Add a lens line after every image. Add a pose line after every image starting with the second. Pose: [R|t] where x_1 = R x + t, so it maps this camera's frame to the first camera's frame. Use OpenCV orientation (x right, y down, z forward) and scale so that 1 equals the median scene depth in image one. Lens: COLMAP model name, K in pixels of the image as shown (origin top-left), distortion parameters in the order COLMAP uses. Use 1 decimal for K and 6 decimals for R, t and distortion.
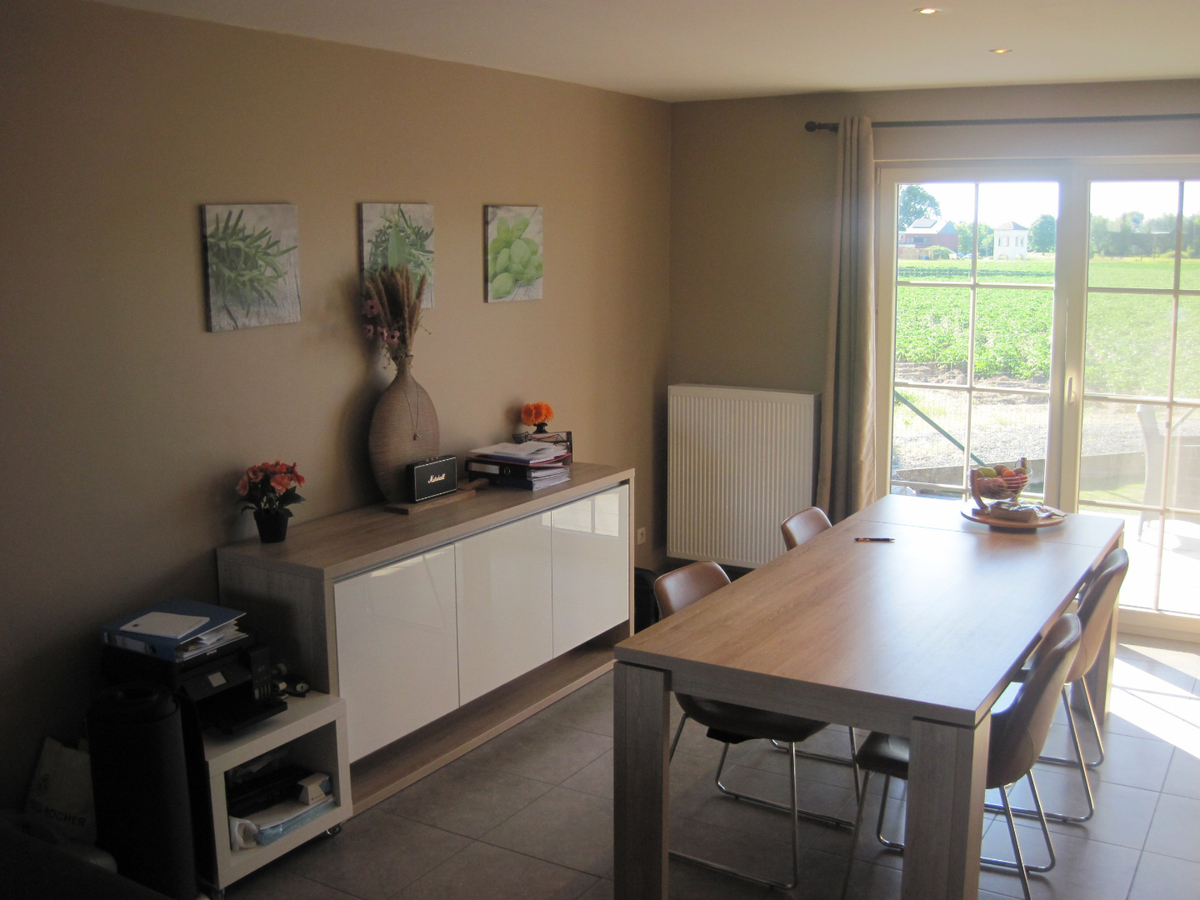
lens RADIAL K [[1233.1, 0, 603.0], [0, 1233.1, 443.6], [0, 0, 1]] dist [-0.183706, 0.173424]
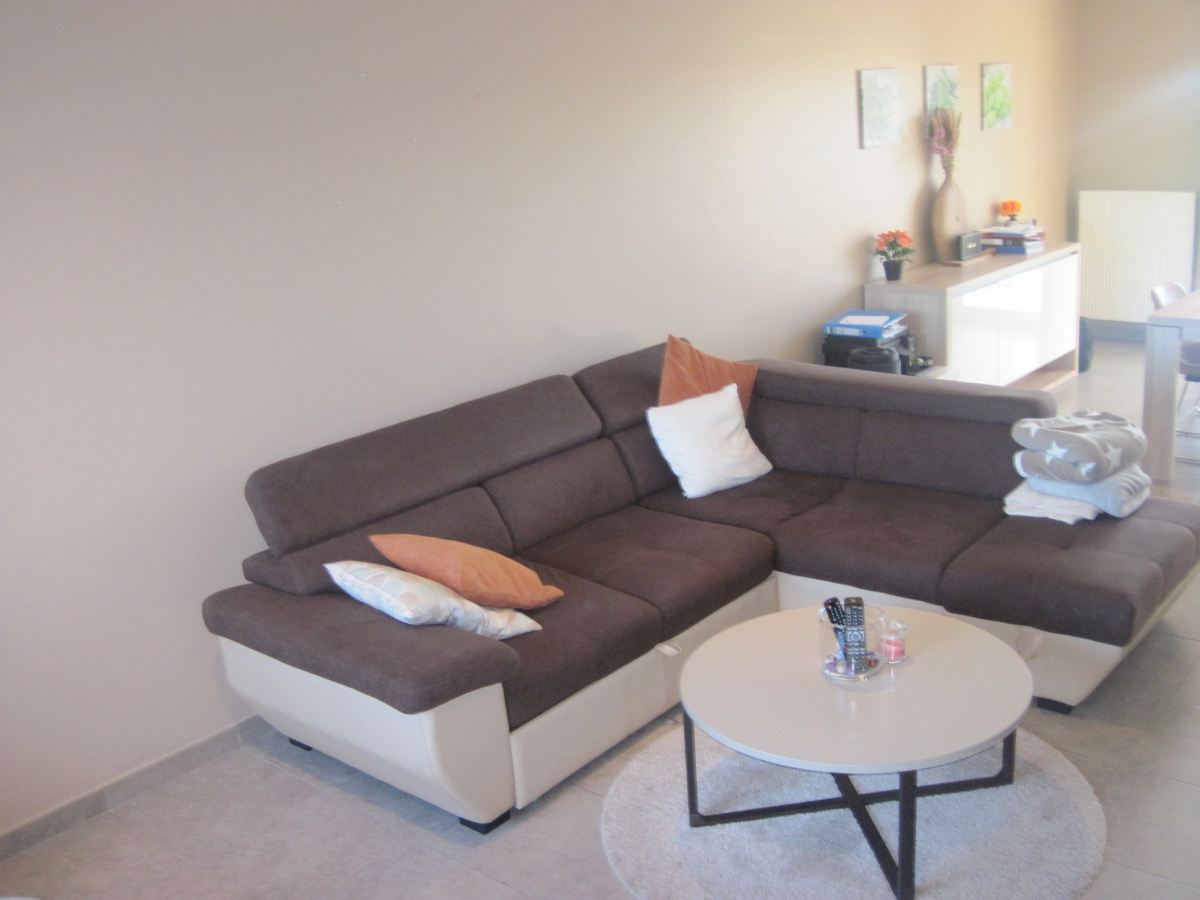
lens RADIAL K [[1233.1, 0, 603.0], [0, 1233.1, 443.6], [0, 0, 1]] dist [-0.183706, 0.173424]
pose [[0.983228, -0.015677, -0.181704, -0.358211], [0.035965, 0.993401, 0.108908, 0.105234], [0.178798, -0.113617, 0.977304, -0.664418]]
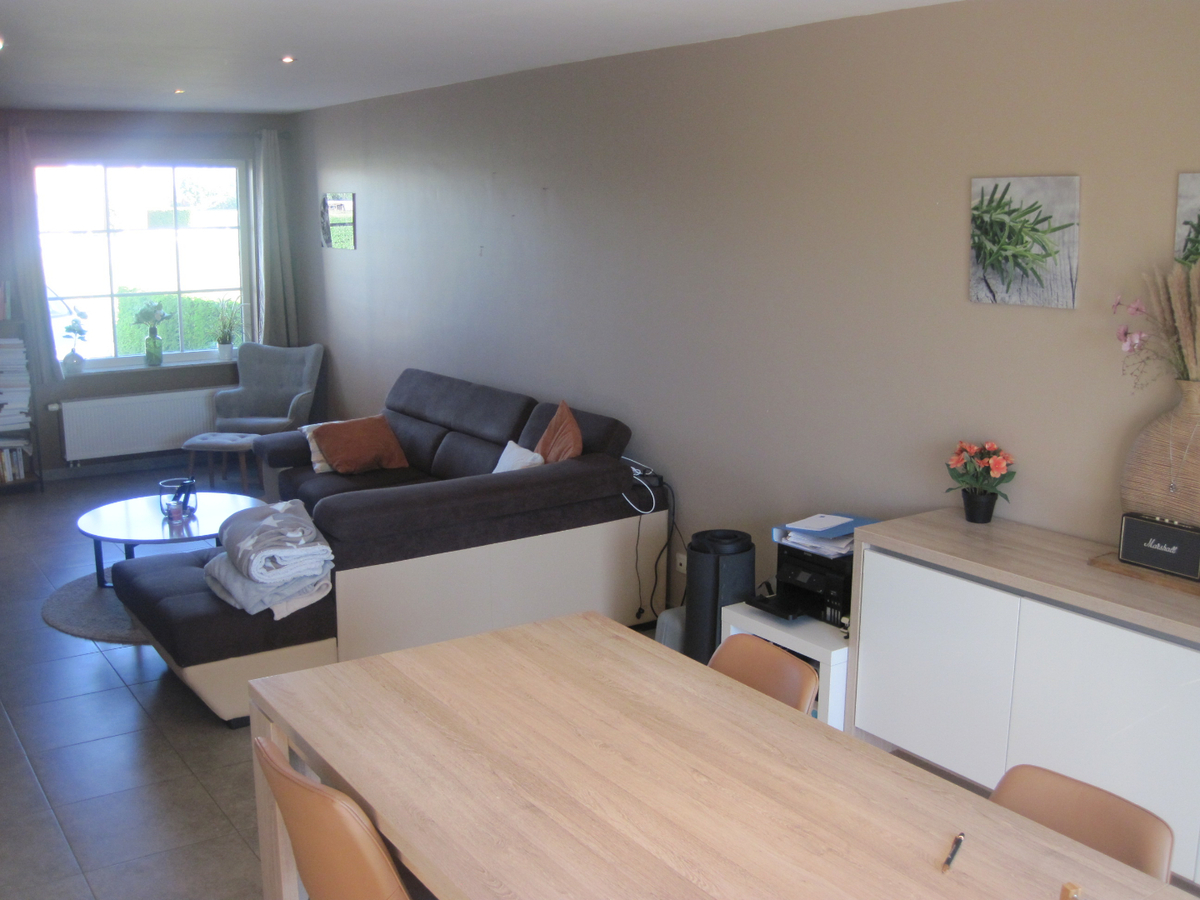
lens RADIAL K [[1231.7, 0, 601.1], [0, 1231.7, 433.1], [0, 0, 1]] dist [-0.180181, 0.154784]
pose [[-0.409373, 0.177591, -0.894916, 0.712071], [-0.148666, 0.954780, 0.257477, -0.193120], [0.900174, 0.238448, -0.364459, 1.059338]]
